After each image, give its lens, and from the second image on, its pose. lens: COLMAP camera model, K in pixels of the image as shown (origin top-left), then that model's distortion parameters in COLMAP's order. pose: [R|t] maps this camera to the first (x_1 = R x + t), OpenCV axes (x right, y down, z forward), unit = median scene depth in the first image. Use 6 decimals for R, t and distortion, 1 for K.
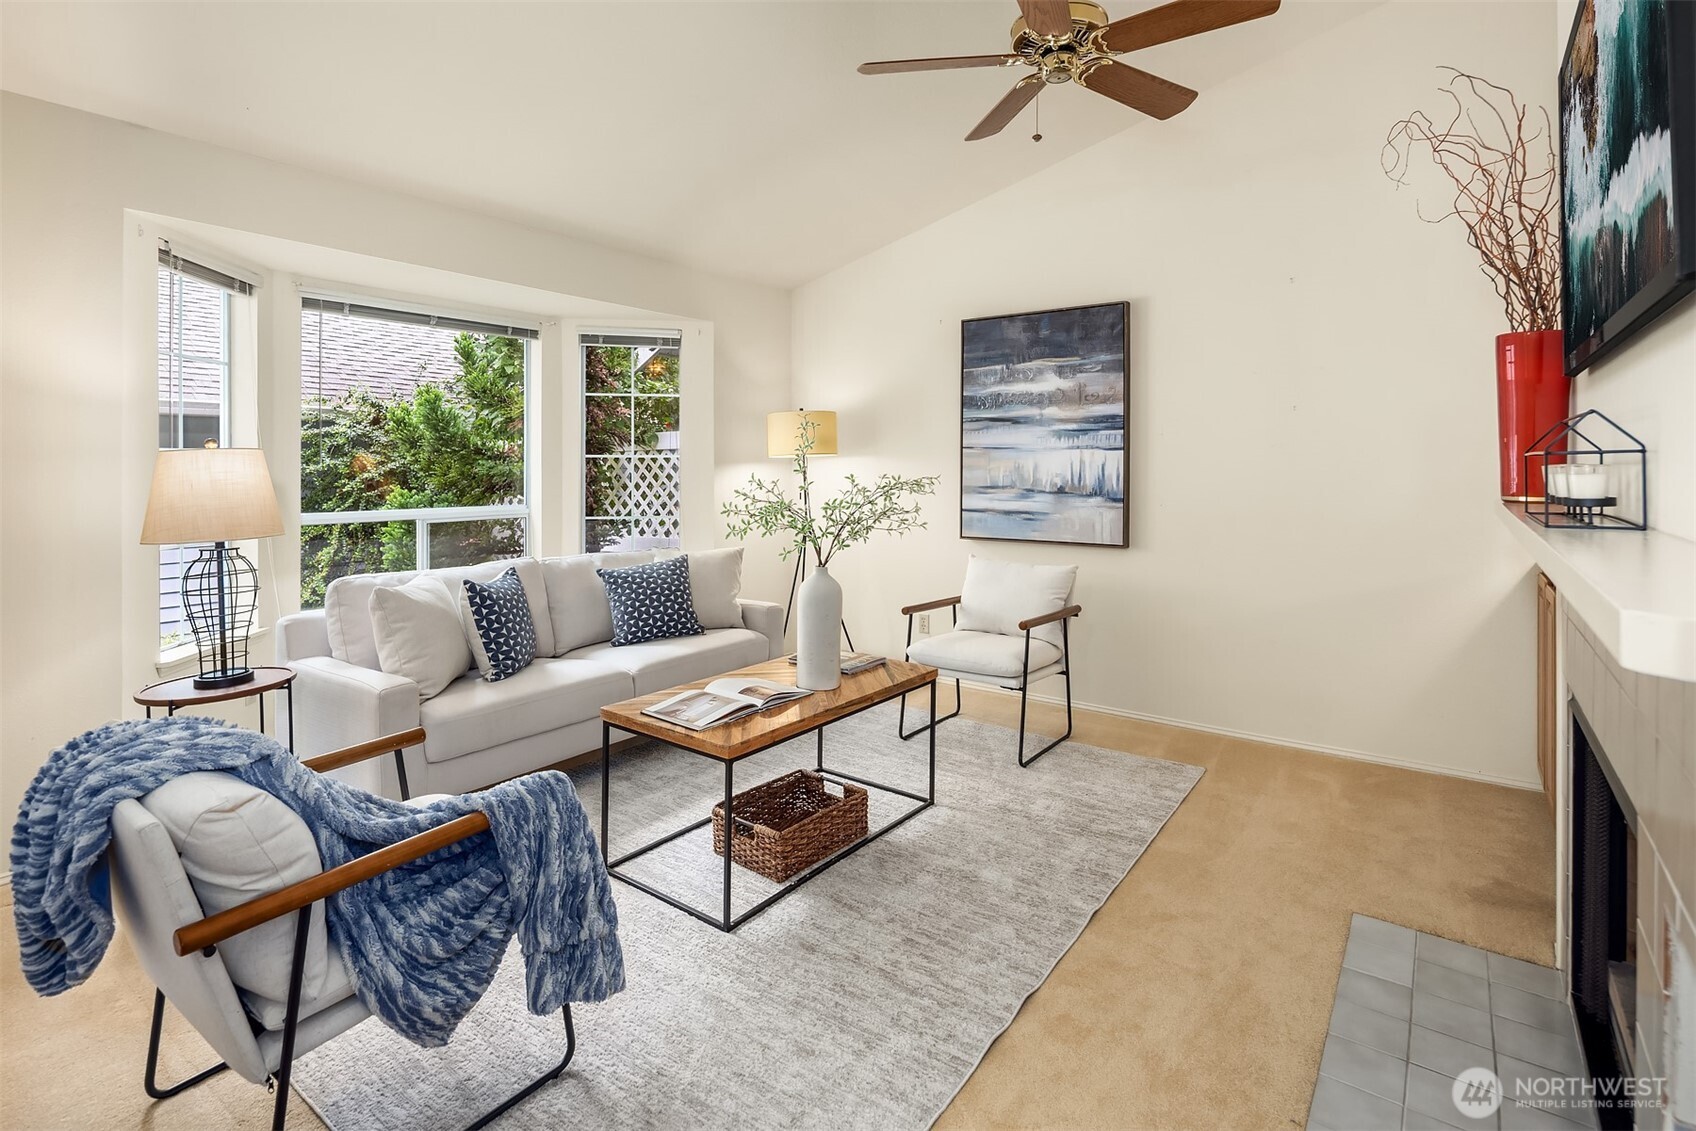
lens RADIAL K [[836.2, 0, 839.1], [0, 836.2, 467.0], [0, 0, 1]] dist [0.000046, -0.002309]
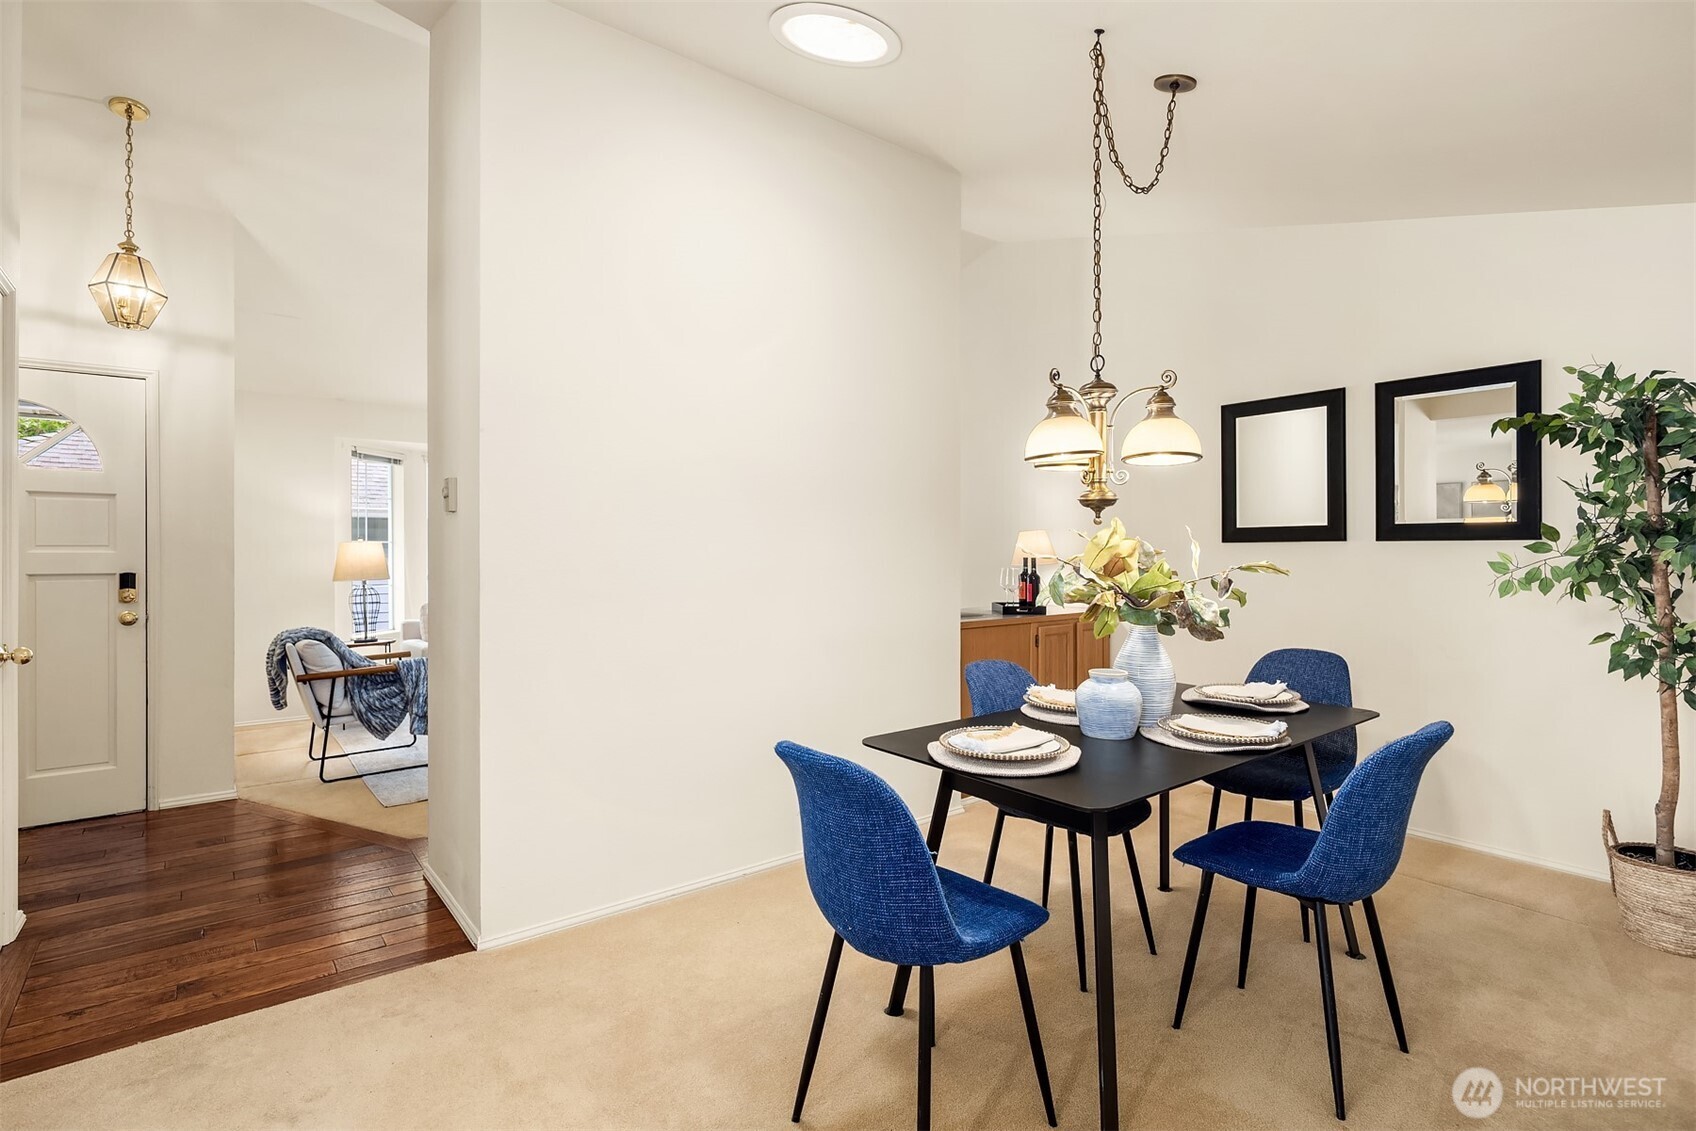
lens RADIAL K [[836.2, 0, 851.2], [0, 836.2, 548.4], [0, 0, 1]] dist [0.000046, -0.002309]
pose [[0.964328, 0.001796, -0.264703, 2.105411], [-0.003162, 0.999984, -0.004737, 0.009613], [0.264690, 0.005405, 0.964318, -1.580946]]
